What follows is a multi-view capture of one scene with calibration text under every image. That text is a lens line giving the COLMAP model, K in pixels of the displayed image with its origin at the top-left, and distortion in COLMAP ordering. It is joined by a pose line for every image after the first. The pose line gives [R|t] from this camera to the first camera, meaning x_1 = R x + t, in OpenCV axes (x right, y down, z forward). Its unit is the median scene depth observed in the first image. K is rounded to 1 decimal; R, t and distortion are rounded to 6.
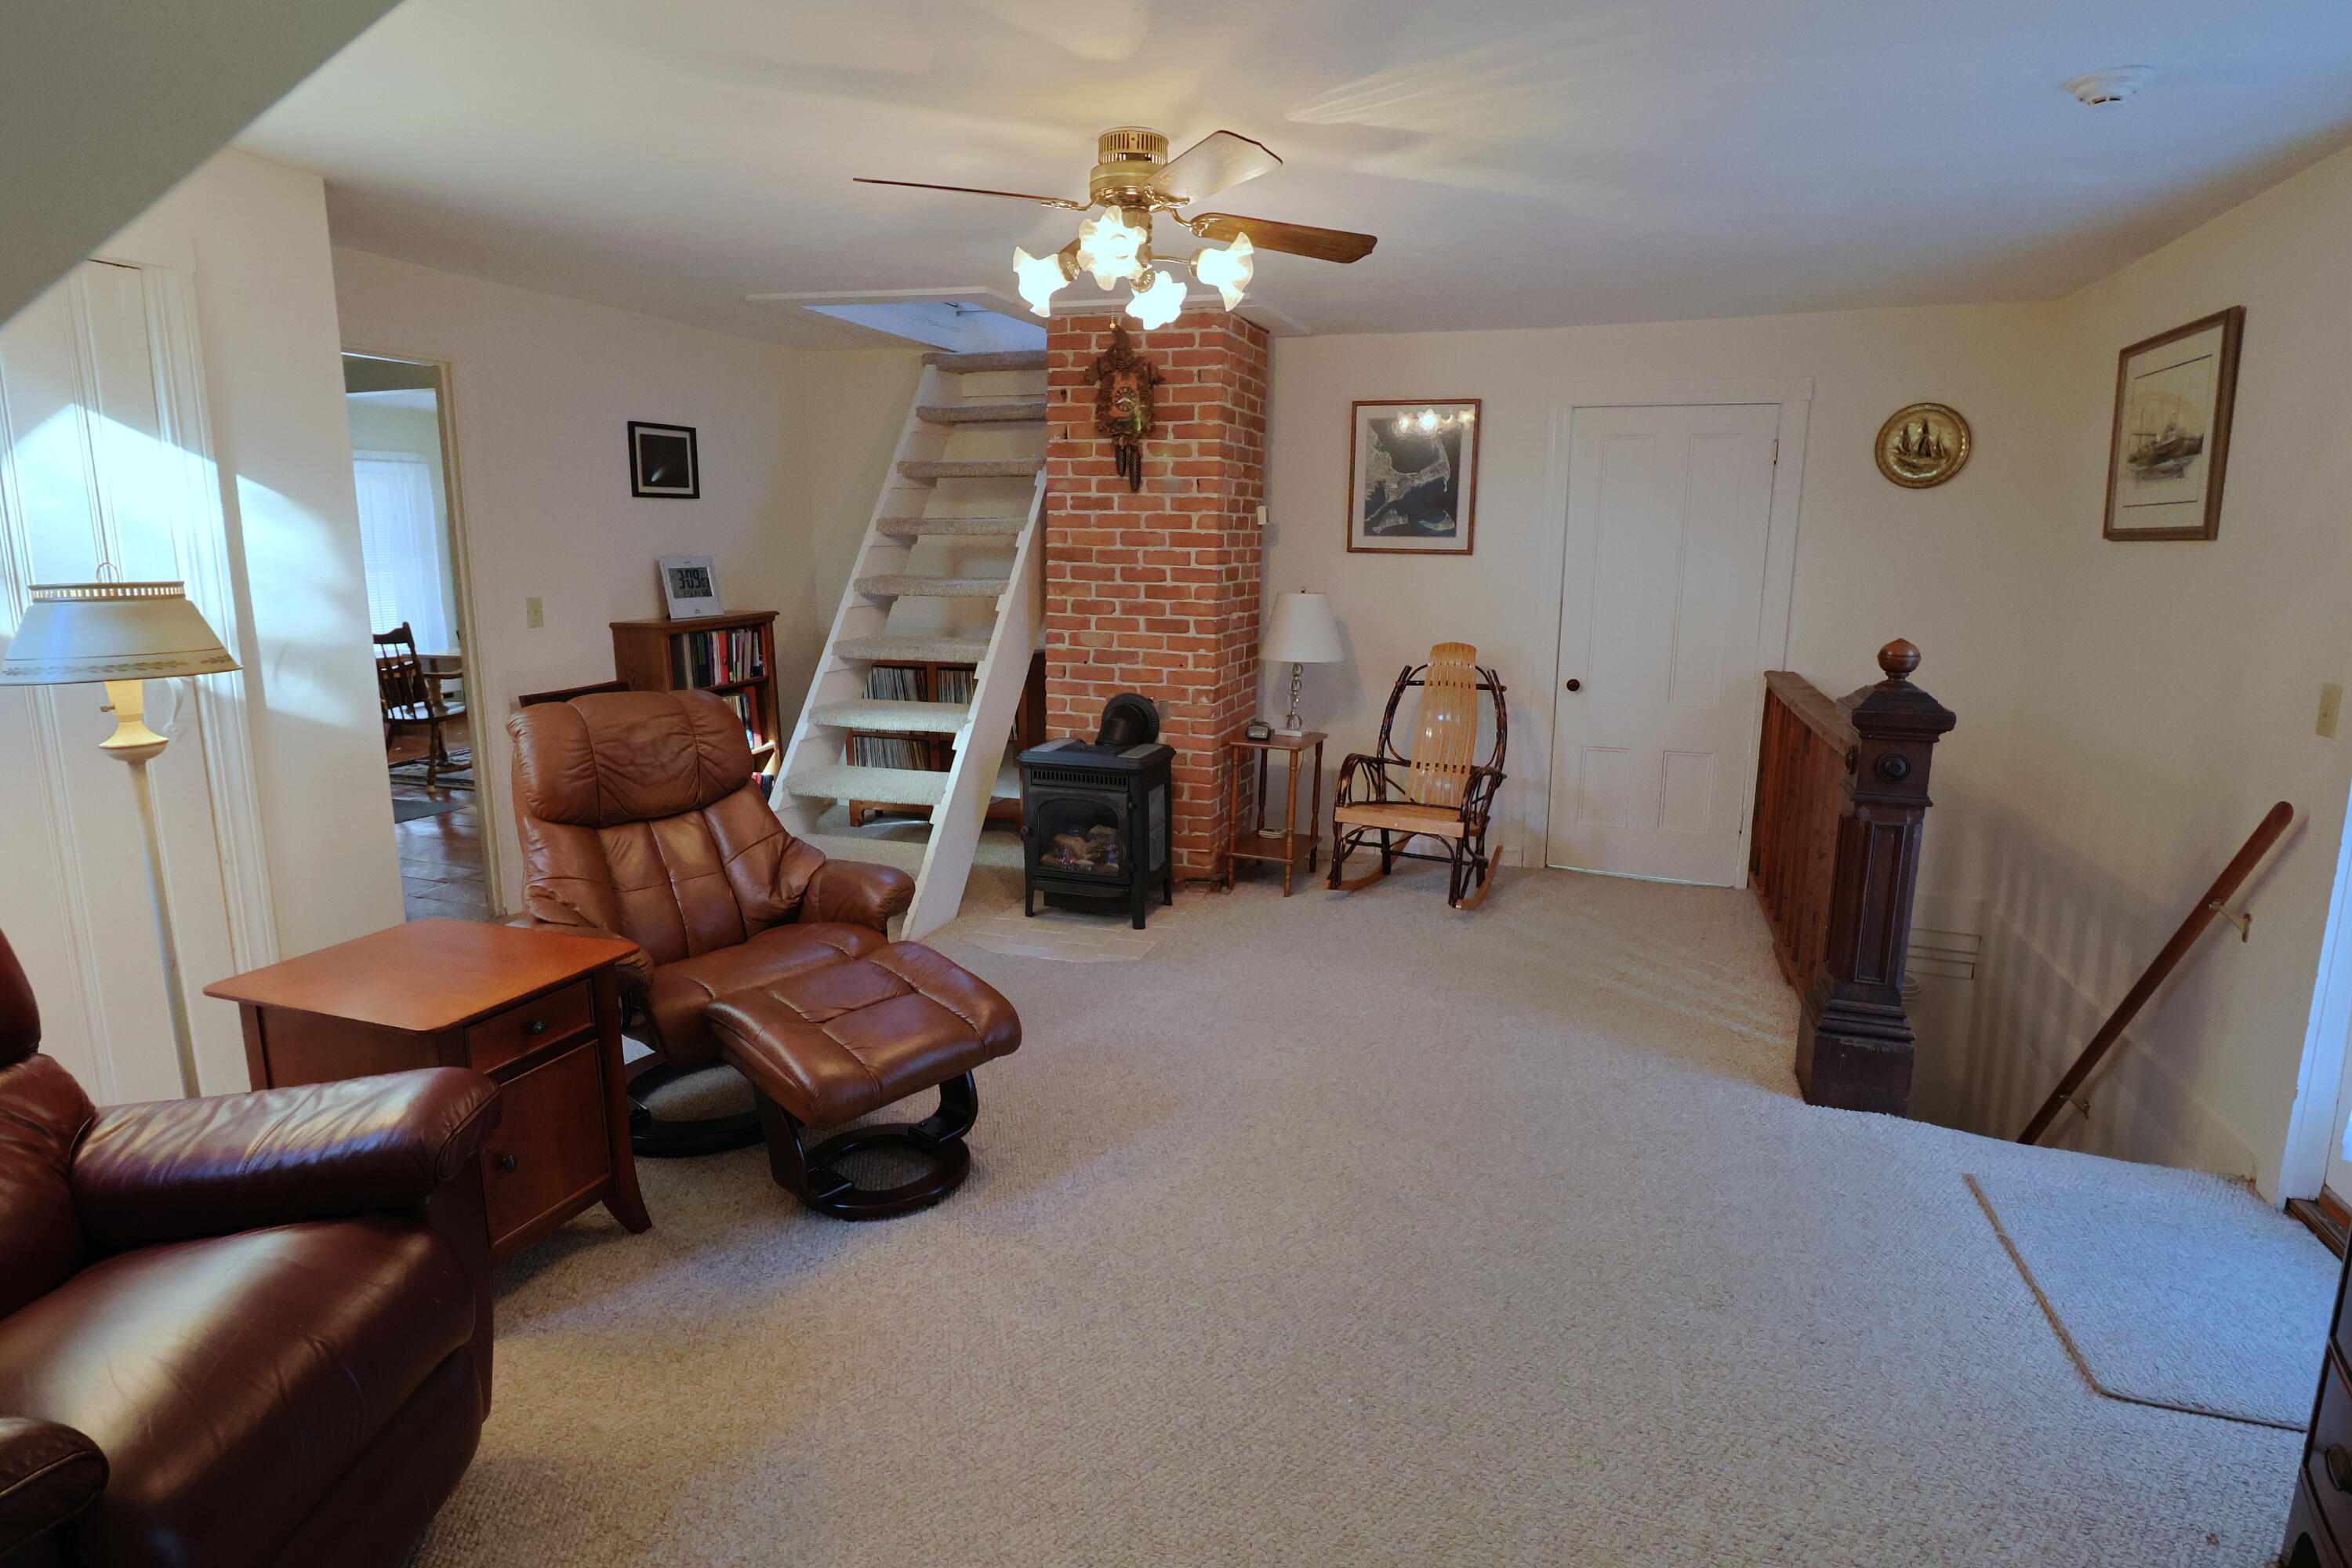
lens RADIAL K [[1199.9, 0, 1175.1], [0, 1199.9, 765.1], [0, 0, 1]] dist [0.001620, -0.015729]
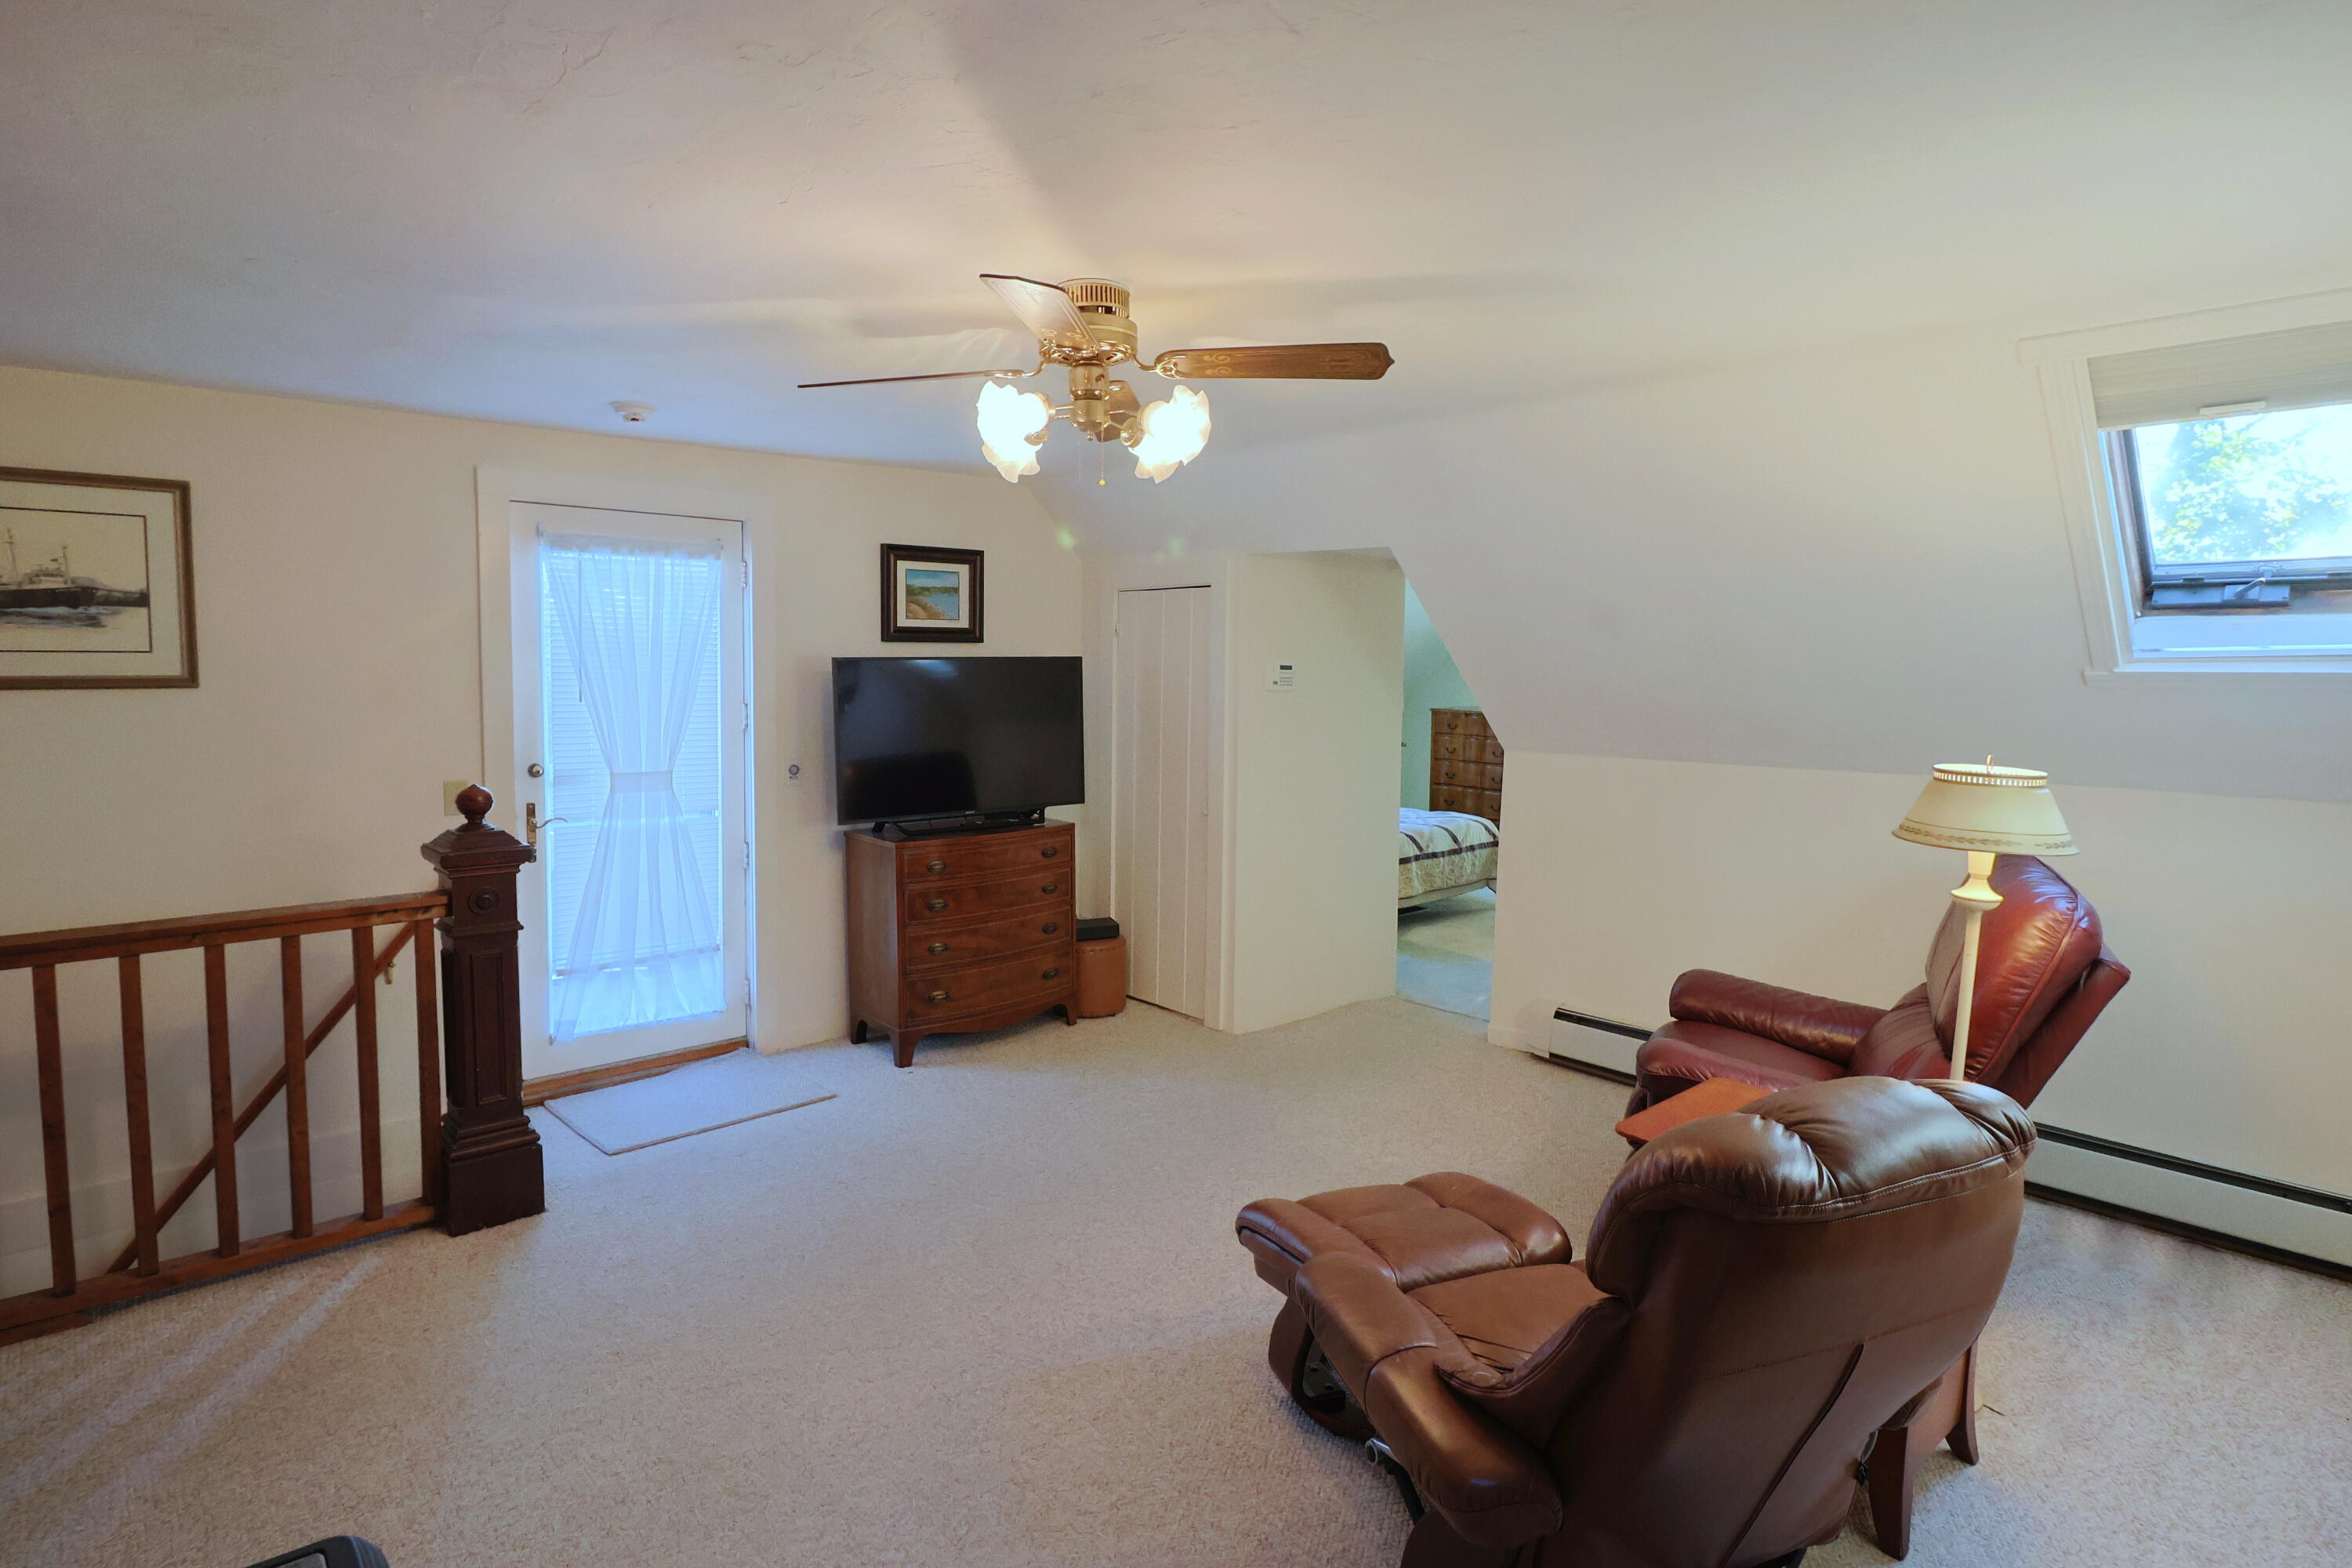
lens RADIAL K [[1199.9, 0, 1175.1], [0, 1199.9, 765.1], [0, 0, 1]] dist [0.001620, -0.015729]
pose [[-0.882272, -0.053940, 0.467640, -0.467475], [0.070550, 0.967042, 0.244646, -0.339269], [-0.465424, 0.248836, -0.849389, 1.597817]]
